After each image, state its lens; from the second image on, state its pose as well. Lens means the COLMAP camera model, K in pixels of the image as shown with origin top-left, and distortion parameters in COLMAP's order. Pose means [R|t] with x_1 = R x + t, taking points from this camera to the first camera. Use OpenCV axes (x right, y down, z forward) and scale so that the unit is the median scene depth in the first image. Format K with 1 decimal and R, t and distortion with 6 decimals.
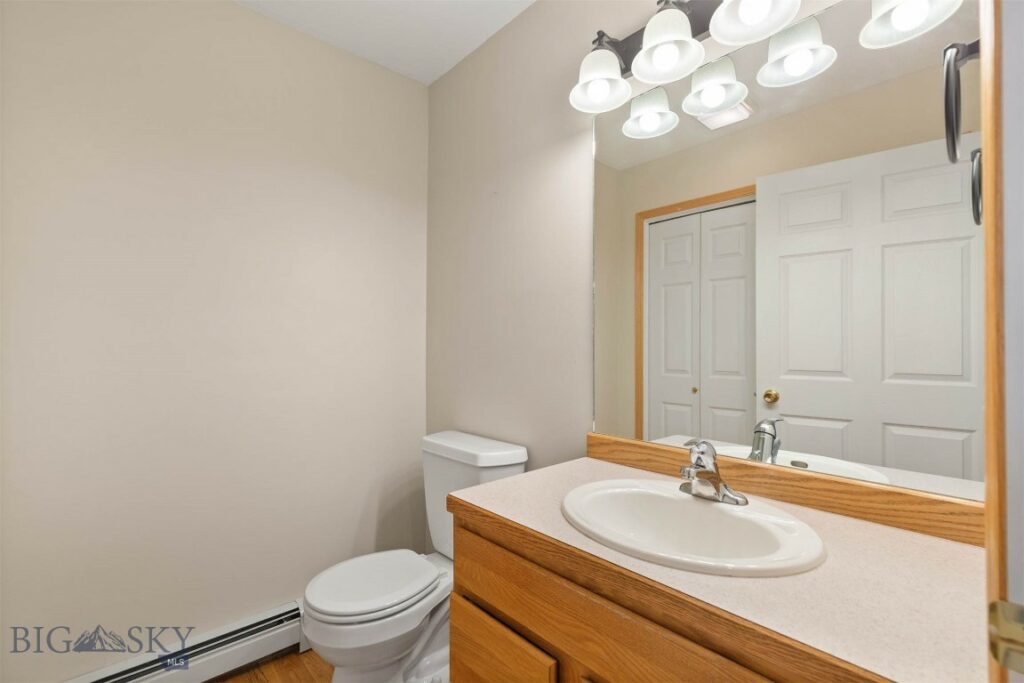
lens RADIAL K [[459.1, 0, 513.1], [0, 459.1, 351.3], [0, 0, 1]] dist [0.008433, -0.001031]
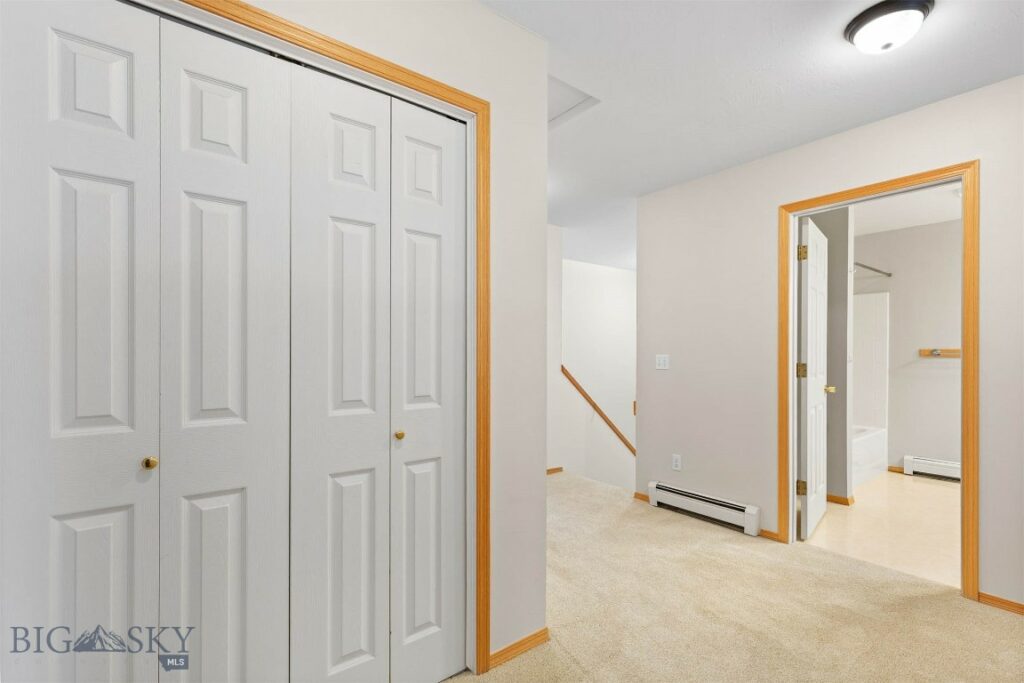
lens RADIAL K [[459.1, 0, 513.1], [0, 459.1, 351.3], [0, 0, 1]] dist [0.008433, -0.001031]
pose [[-0.514118, 0.002523, 0.857715, -0.110941], [-0.000090, 0.999996, -0.002995, -0.009086], [-0.857719, -0.001617, -0.514116, 0.993795]]
